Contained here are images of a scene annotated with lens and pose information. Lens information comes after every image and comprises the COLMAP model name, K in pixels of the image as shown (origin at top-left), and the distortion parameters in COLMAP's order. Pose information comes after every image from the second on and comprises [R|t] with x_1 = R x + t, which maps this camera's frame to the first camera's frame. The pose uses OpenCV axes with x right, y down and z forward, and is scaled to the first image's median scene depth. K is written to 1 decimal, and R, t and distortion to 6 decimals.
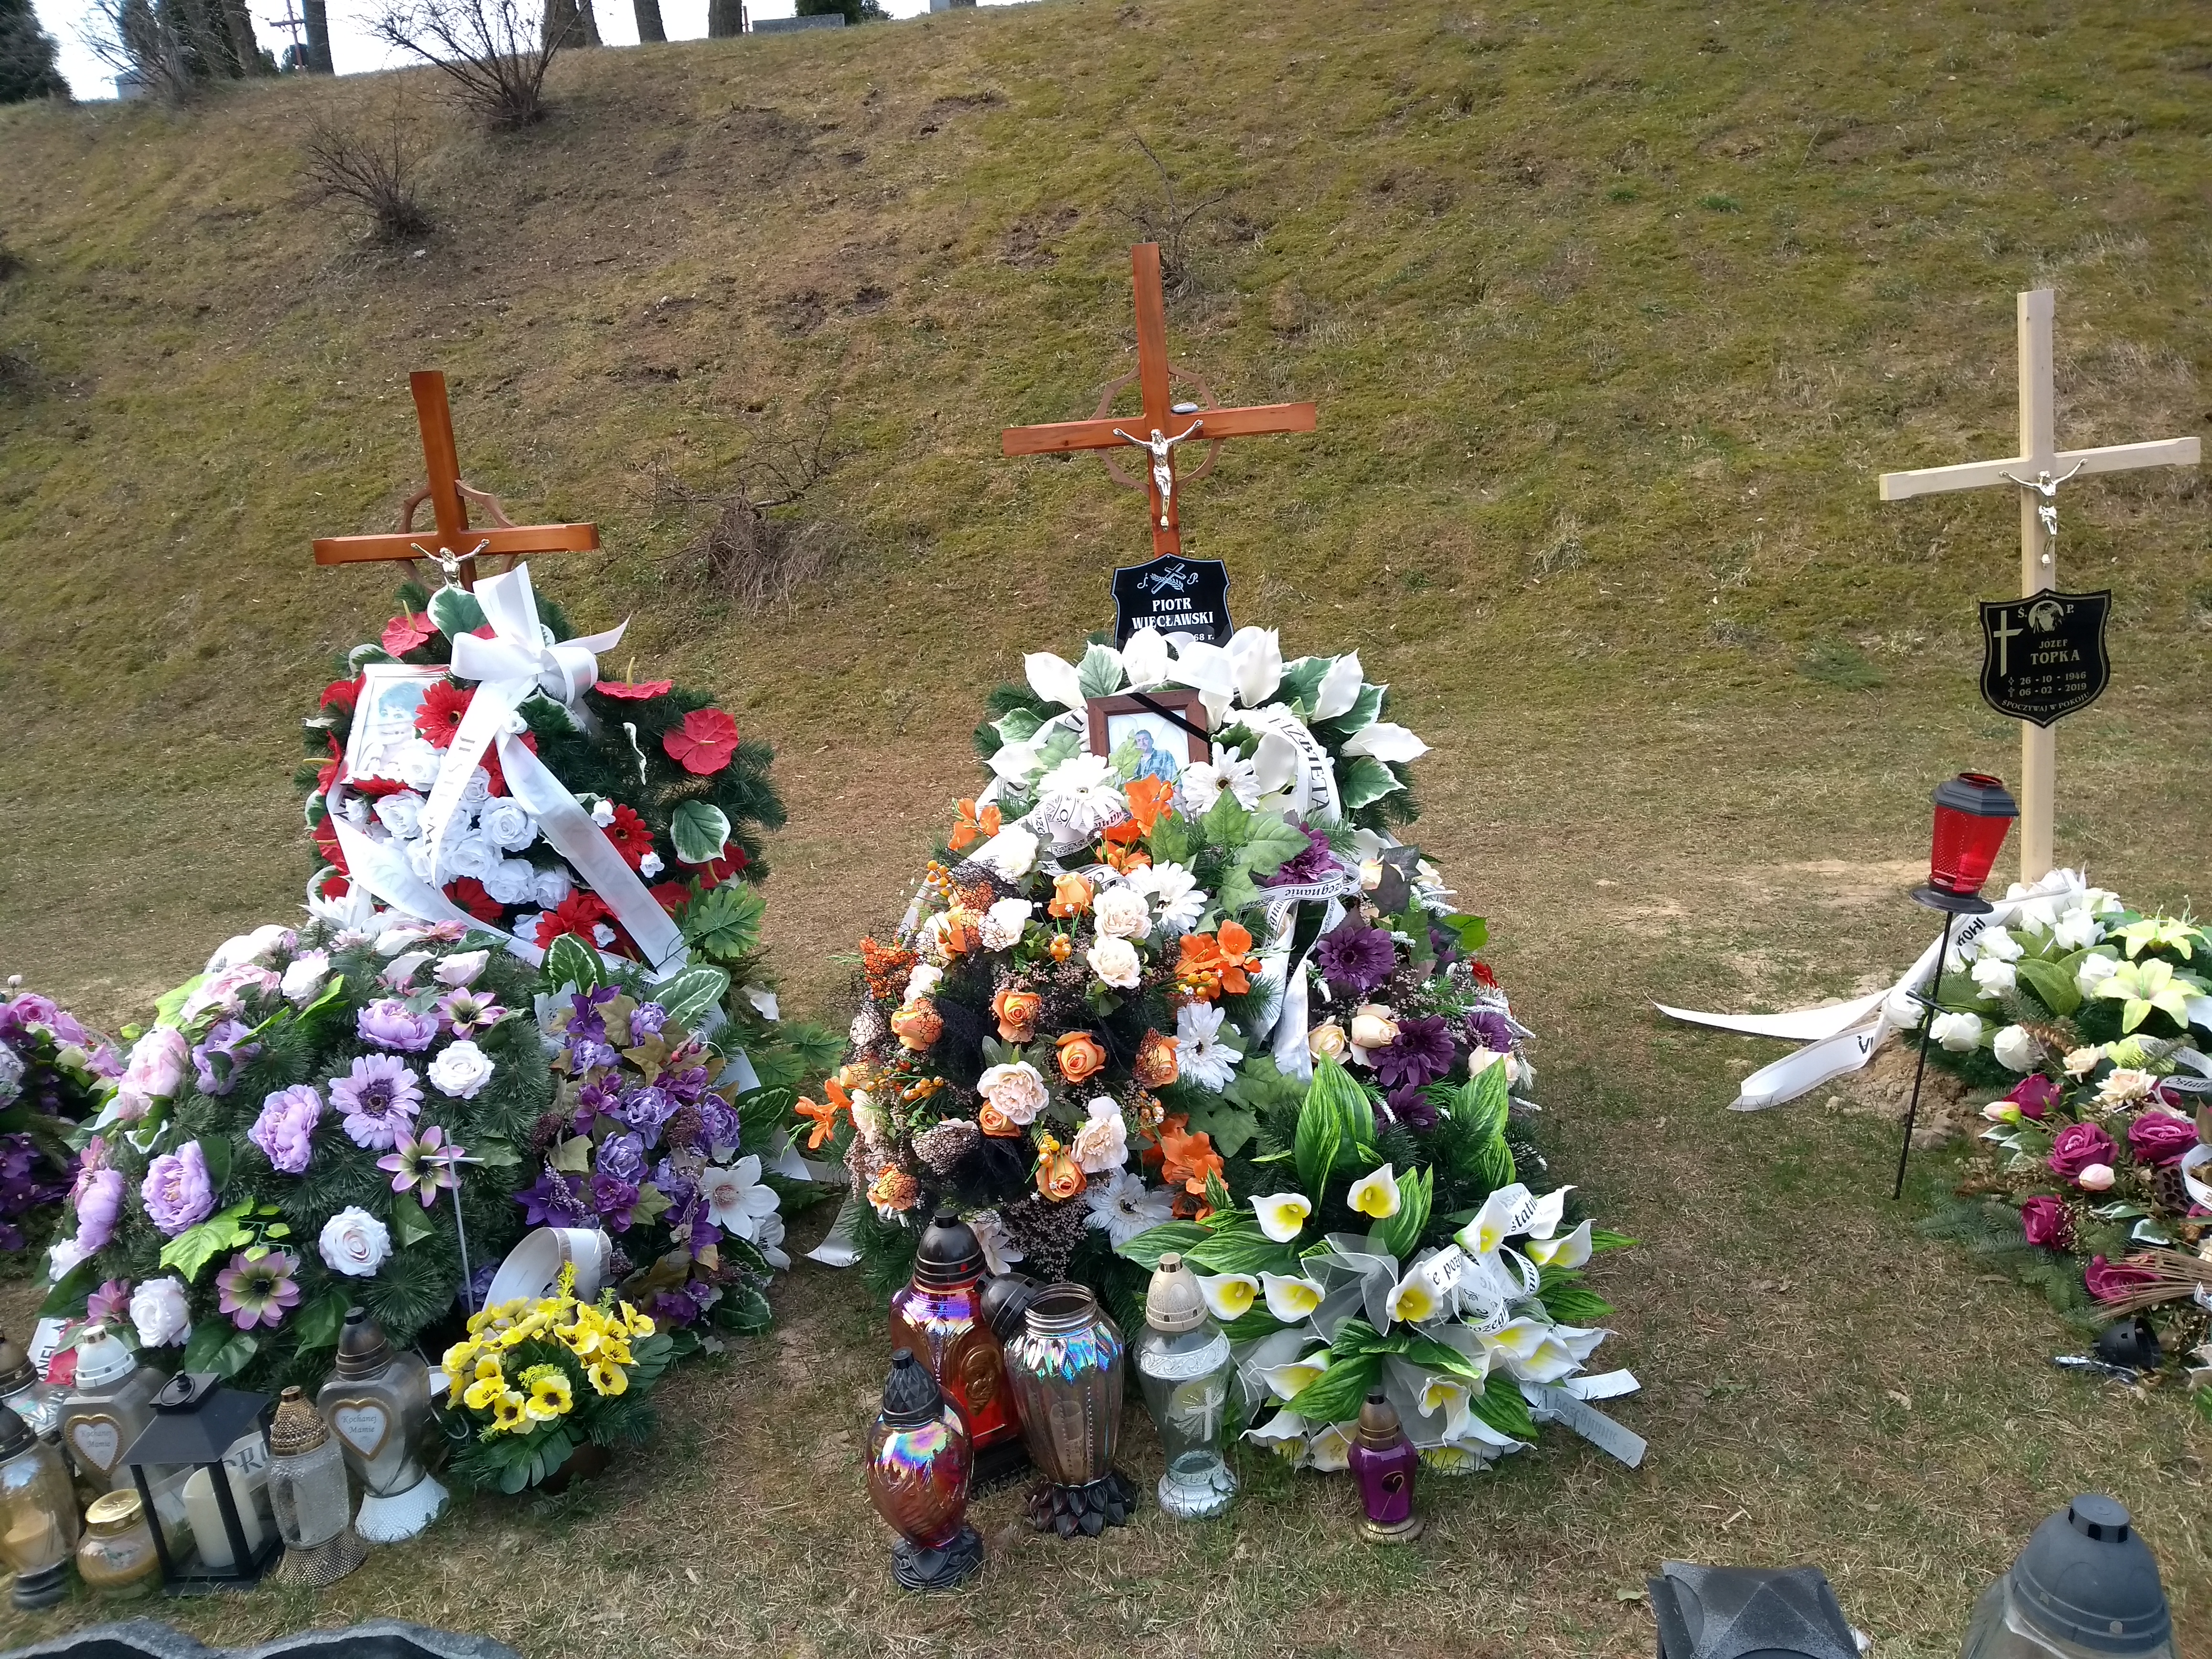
lens RADIAL K [[1760.4, 0, 1106.0], [0, 1760.4, 829.5], [0, 0, 1]] dist [0.051050, -0.092073]
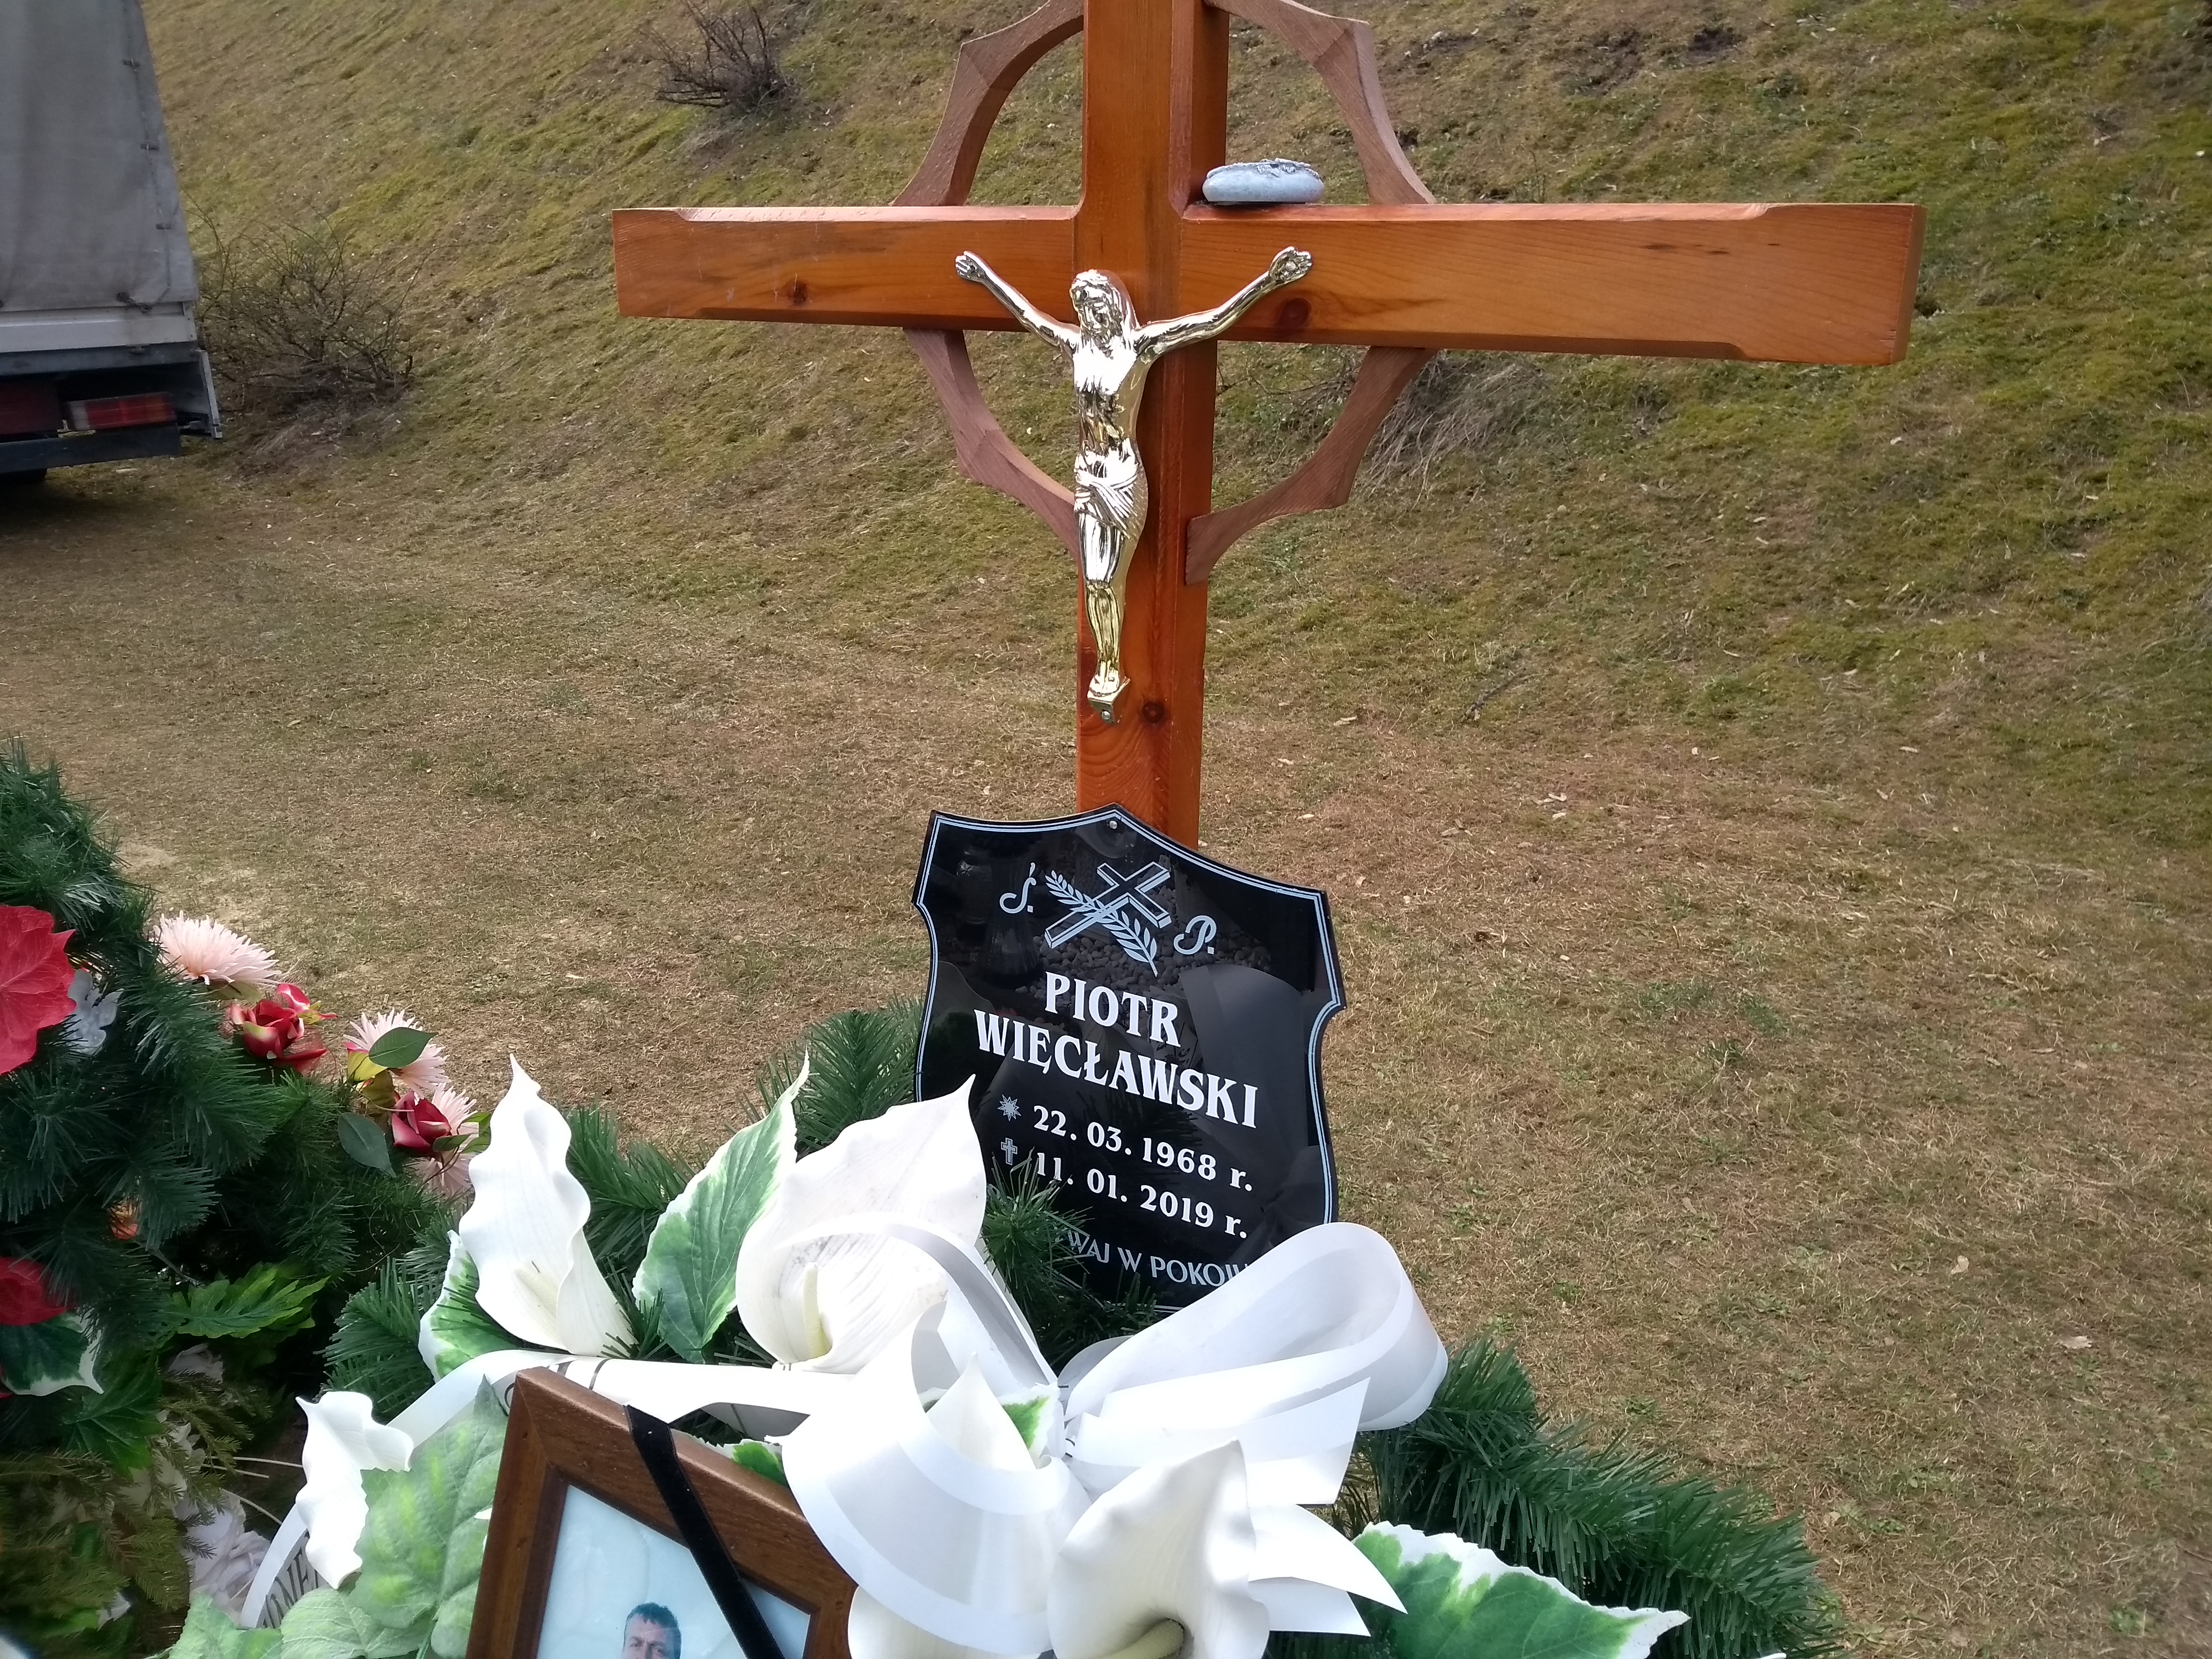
lens RADIAL K [[1760.4, 0, 1106.0], [0, 1760.4, 829.5], [0, 0, 1]] dist [0.051050, -0.092073]
pose [[0.860454, 0.241174, -0.448837, 0.119071], [-0.191819, 0.969406, 0.153160, -0.160173], [0.472044, -0.045692, 0.880390, 0.665314]]
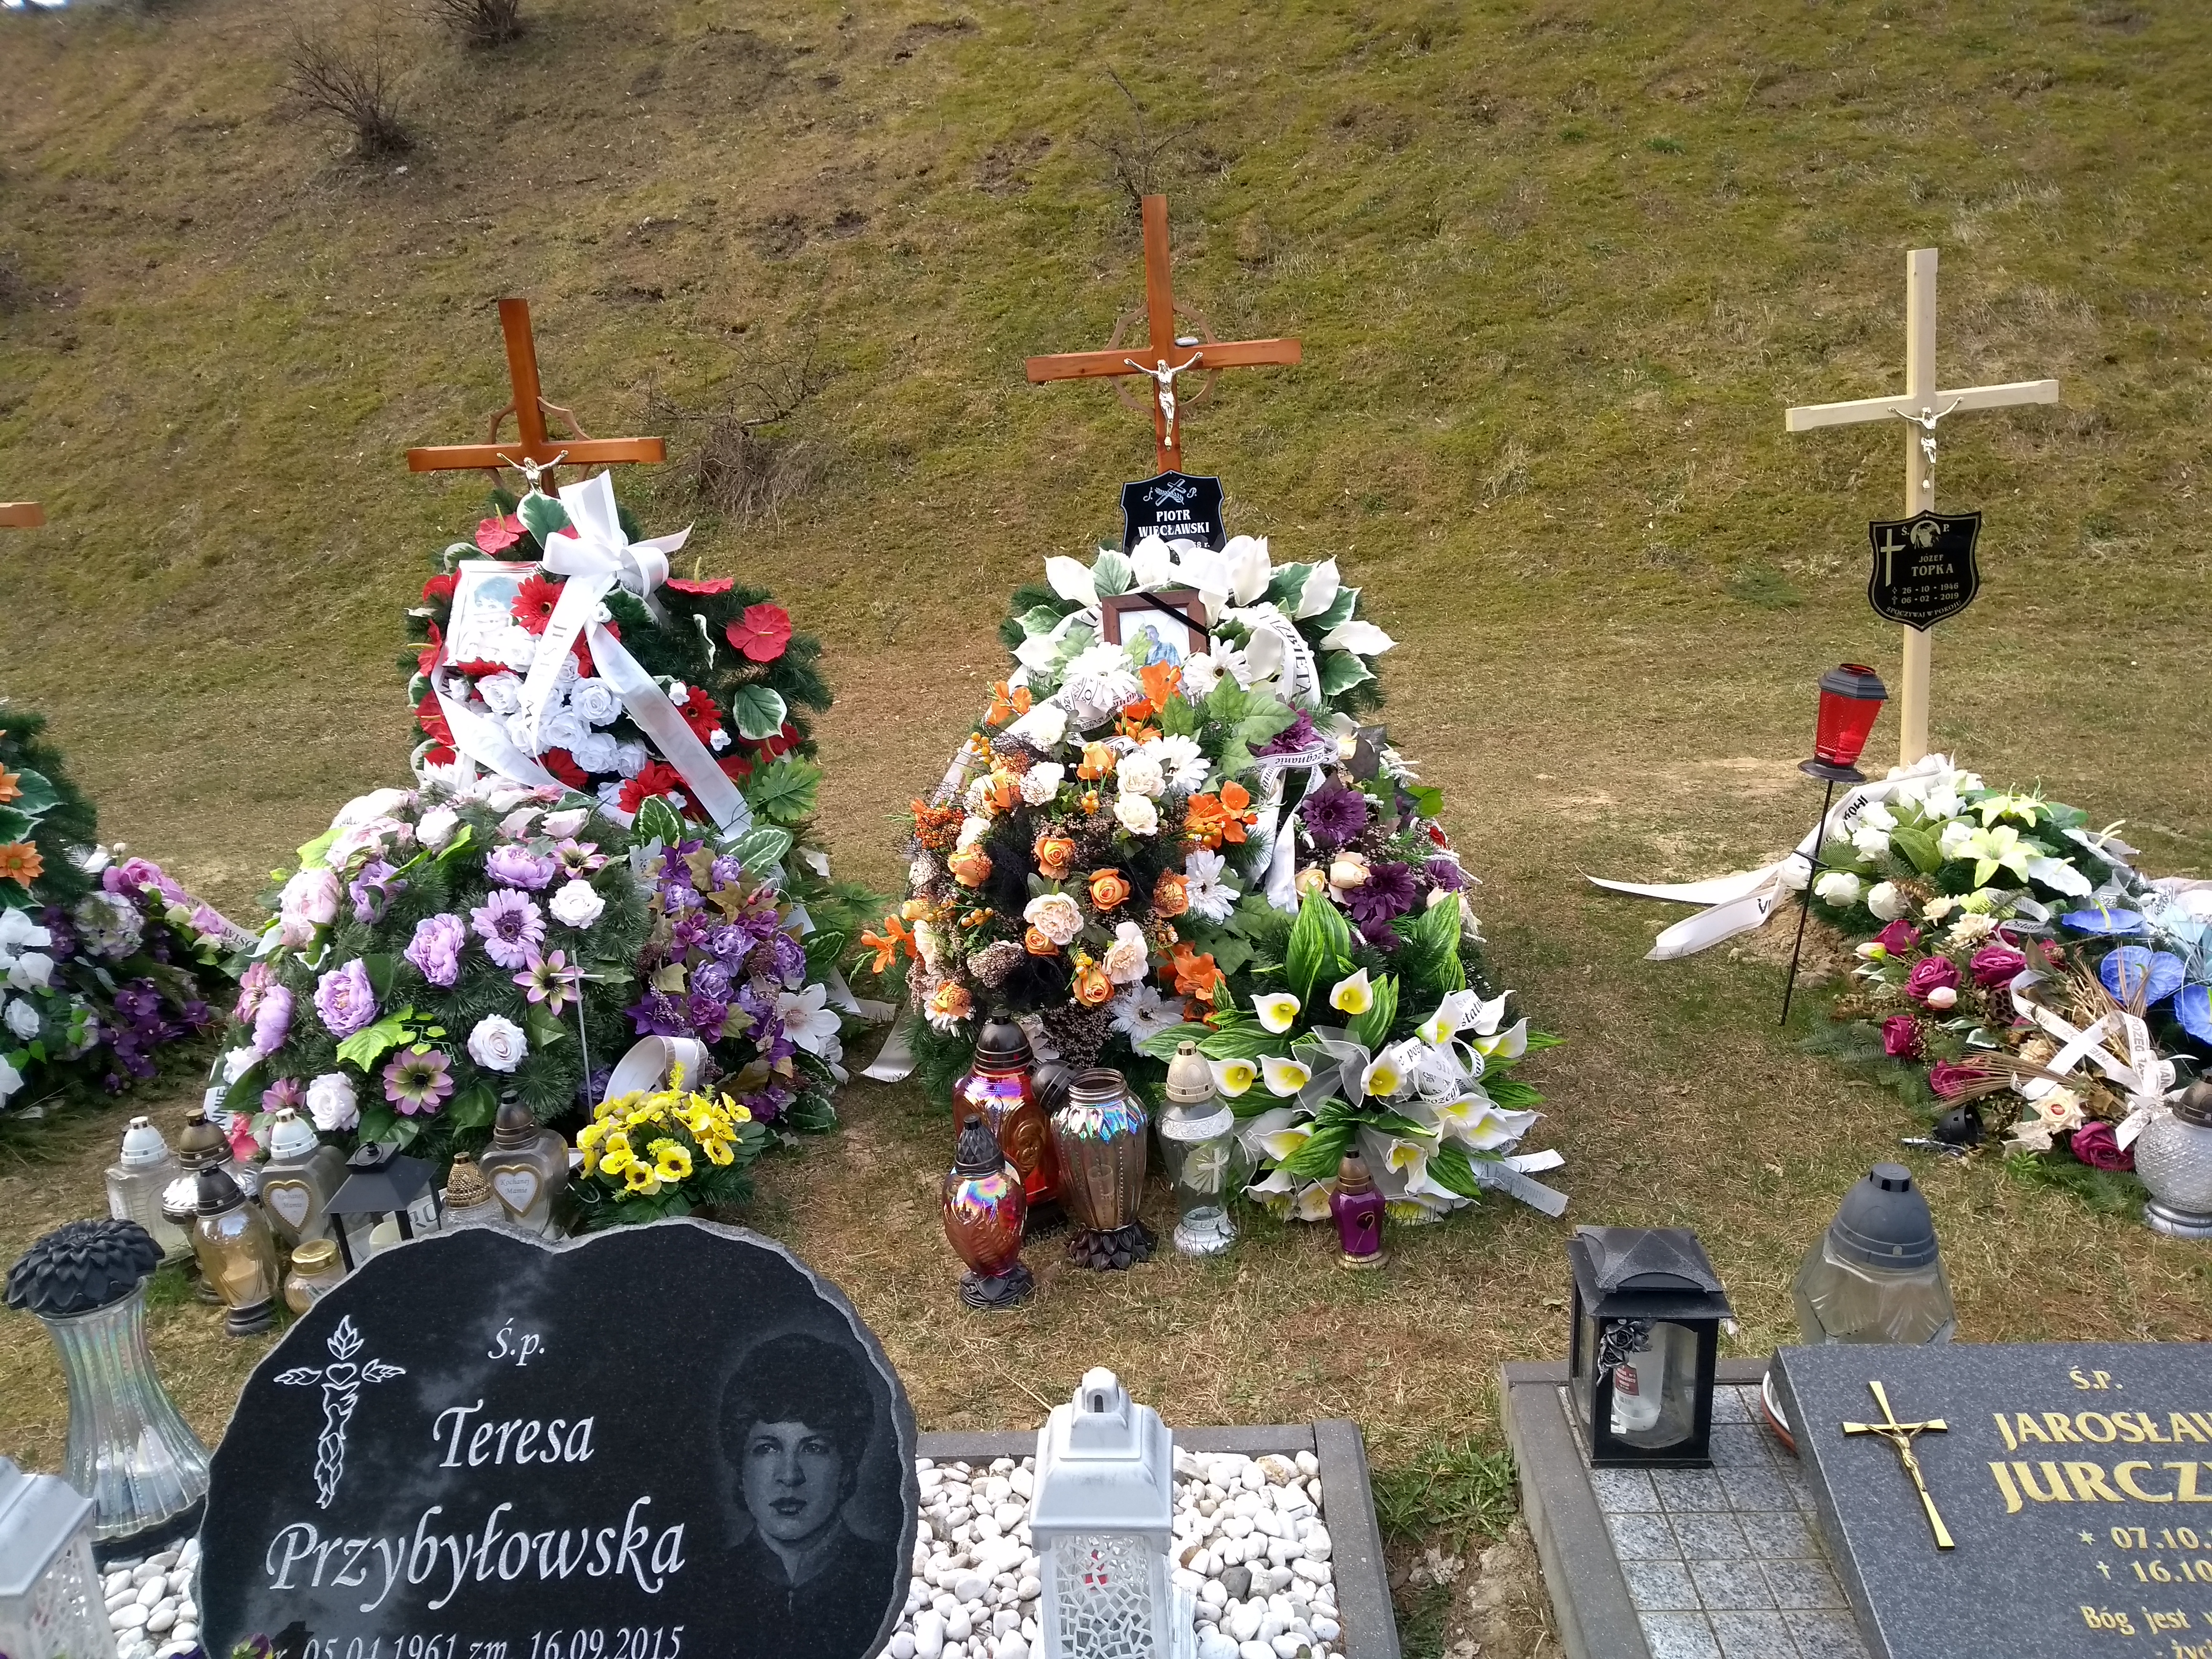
lens RADIAL K [[1756.1, 0, 1113.8], [0, 1756.1, 838.3], [0, 0, 1]] dist [0.053137, -0.096339]
pose [[0.999366, 0.004594, 0.035304, -0.034398], [-0.006222, 0.998915, 0.046158, 0.024617], [-0.035054, -0.046349, 0.998310, -0.125892]]
